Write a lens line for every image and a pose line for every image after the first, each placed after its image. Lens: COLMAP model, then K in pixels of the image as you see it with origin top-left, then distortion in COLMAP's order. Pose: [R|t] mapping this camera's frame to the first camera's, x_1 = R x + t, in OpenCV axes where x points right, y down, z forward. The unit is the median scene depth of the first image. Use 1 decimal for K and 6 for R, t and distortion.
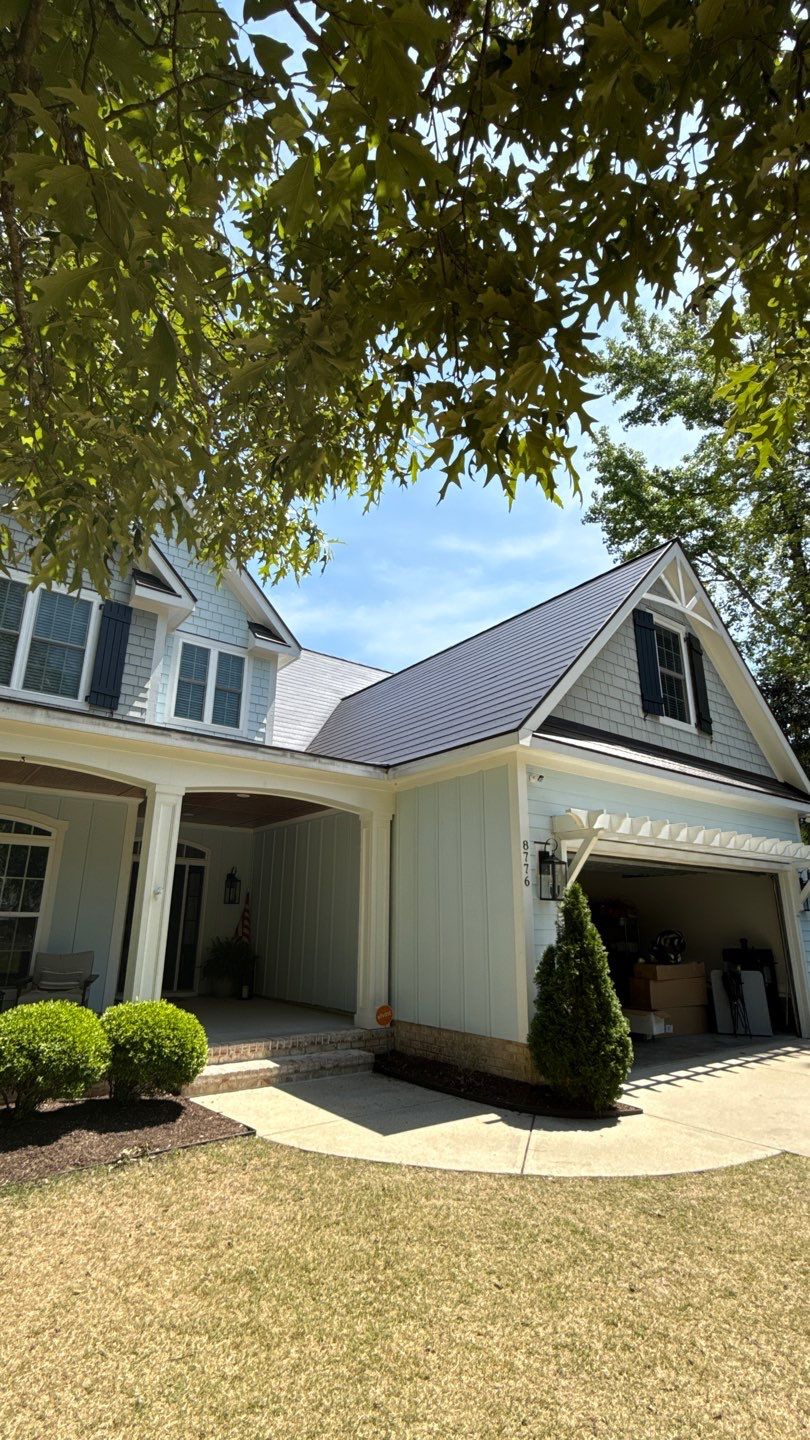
lens RADIAL K [[665.9, 0, 407.8], [0, 665.9, 725.4], [0, 0, 1]] dist [-0.001417, -0.000107]
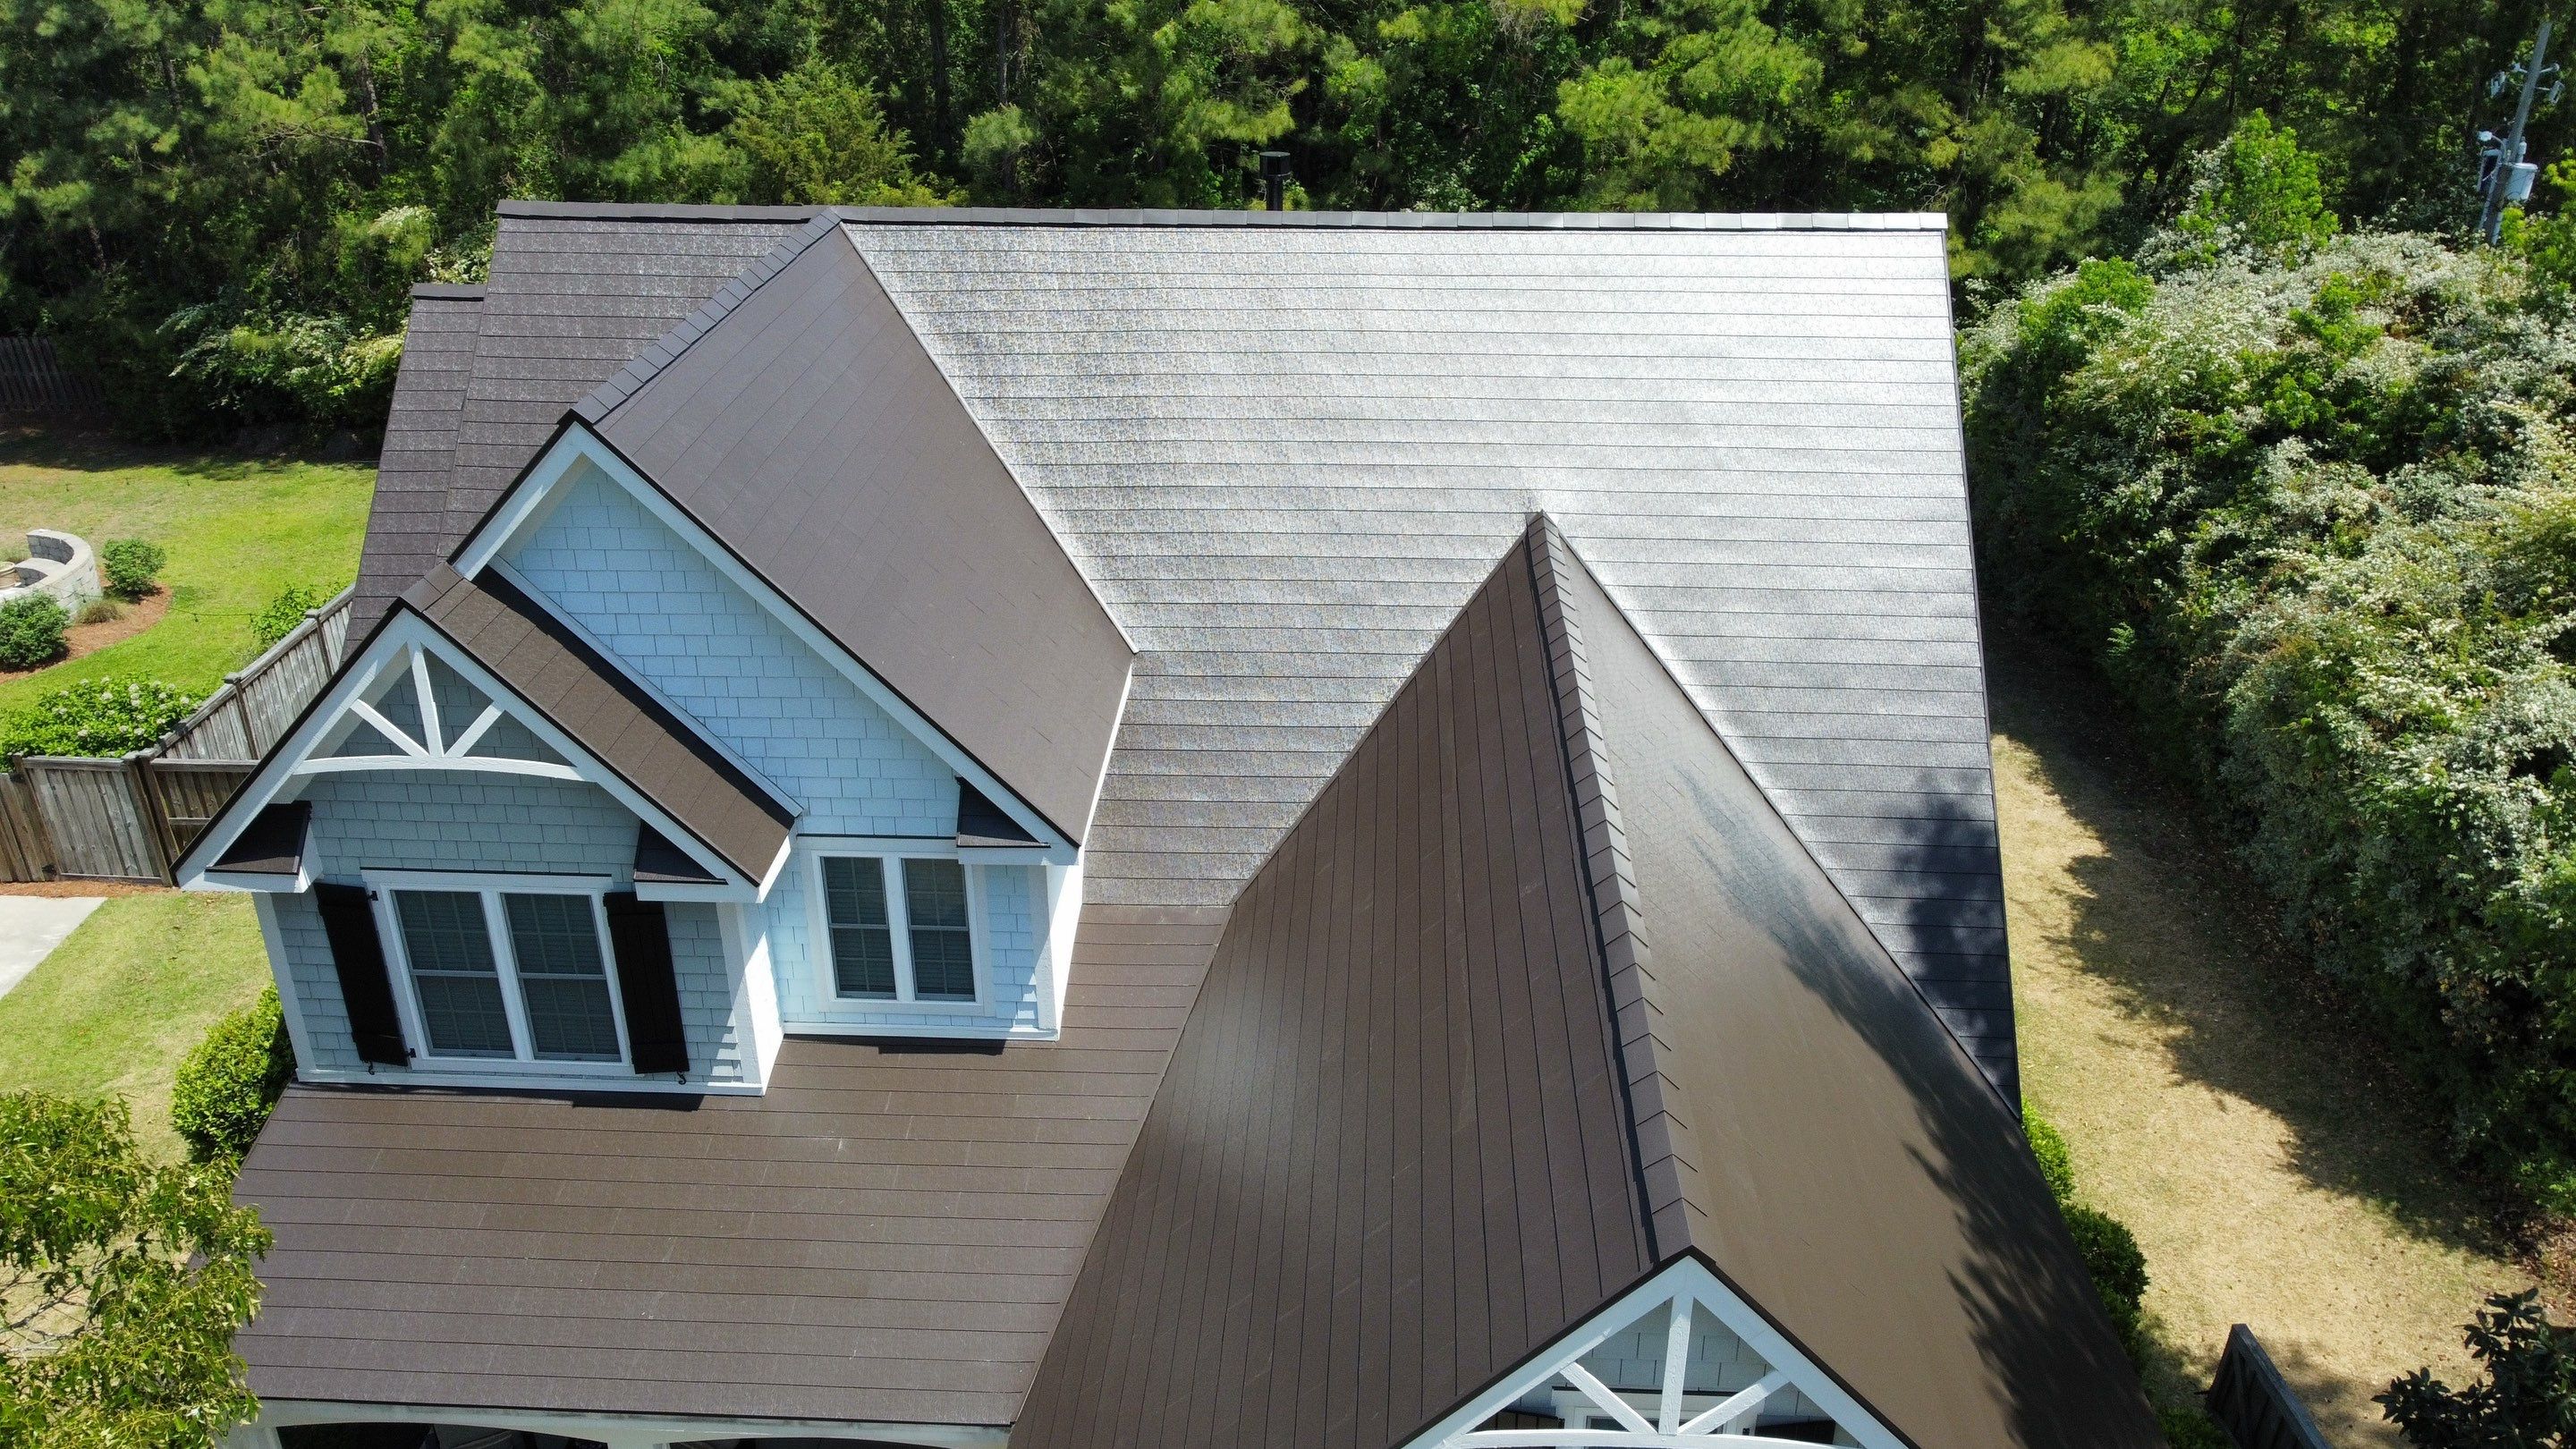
lens RADIAL K [[1957.7, 0, 1291.8], [0, 1957.7, 723.2], [0, 0, 1]] dist [-0.005375, -0.002079]
pose [[0.766119, 0.276862, -0.580008, 0.684589], [0.189249, 0.765265, 0.615268, -0.988141], [0.614204, -0.581134, 0.533888, 0.546638]]
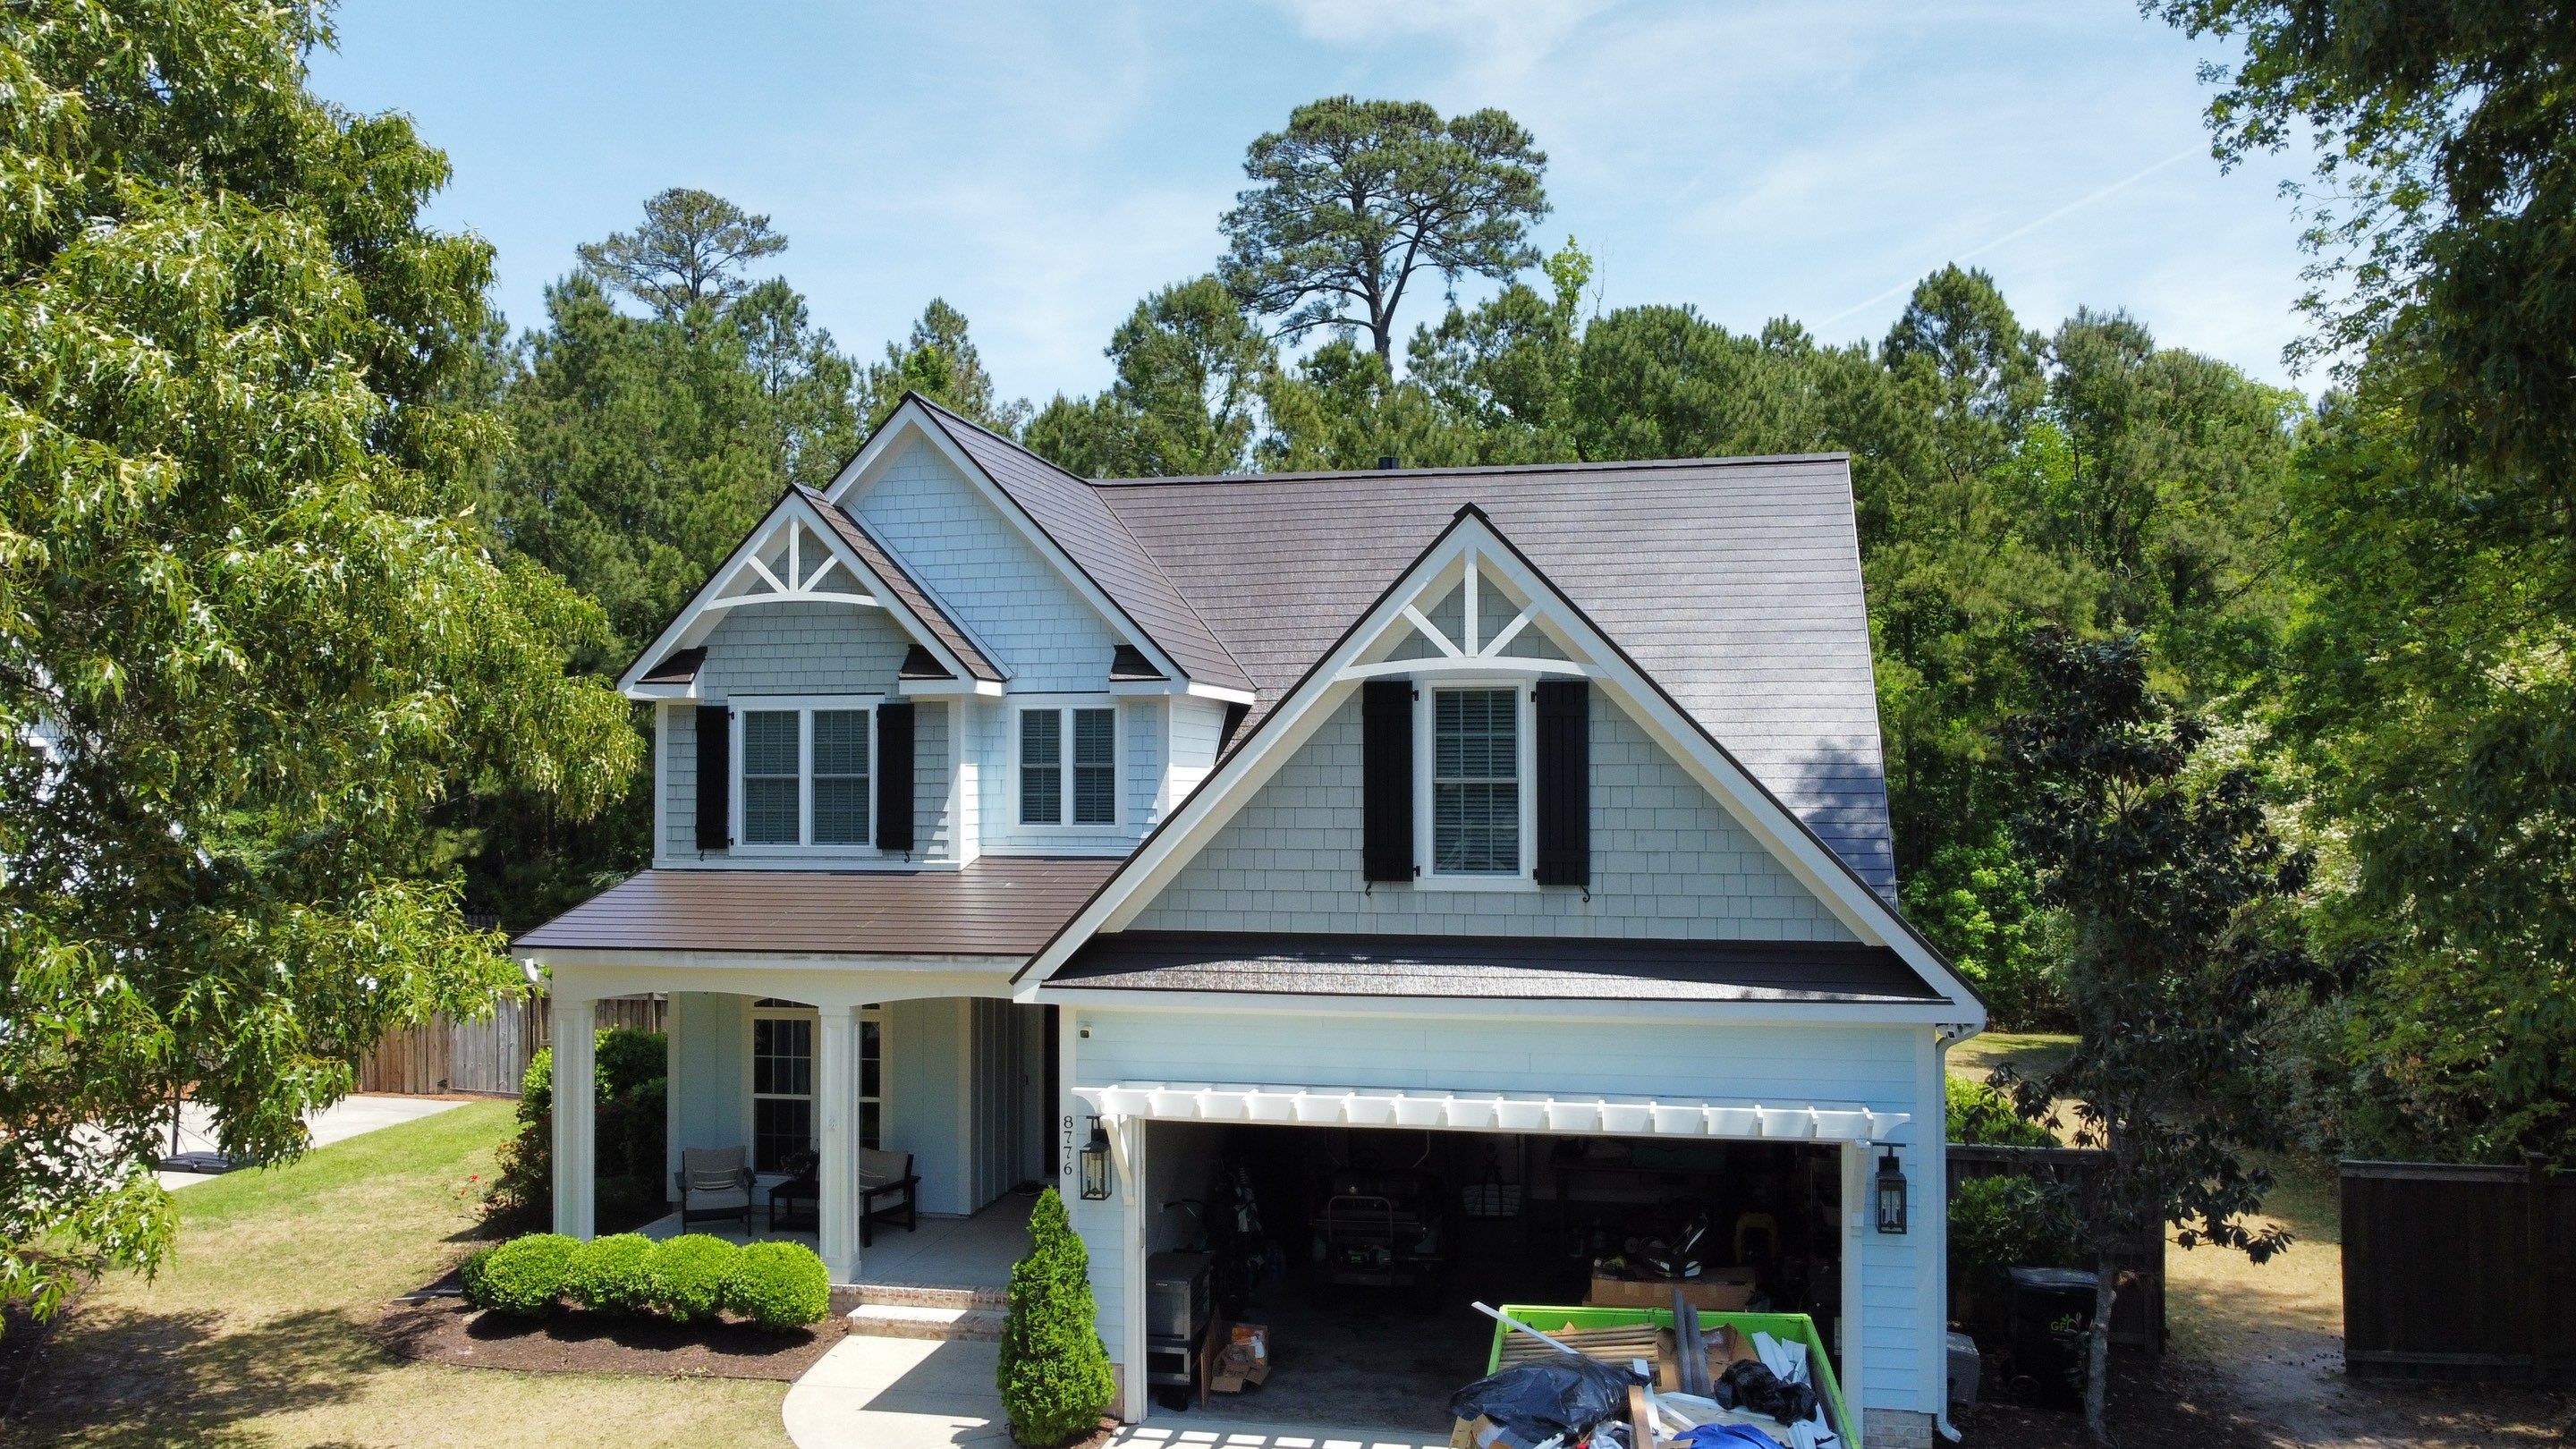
lens RADIAL K [[1957.7, 0, 1291.8], [0, 1957.7, 723.2], [0, 0, 1]] dist [-0.005375, -0.002079]
pose [[0.660078, -0.028602, -0.750652, 1.375320], [0.222575, 0.961851, 0.159070, -0.376800], [0.717466, -0.272075, 0.641263, -0.086482]]
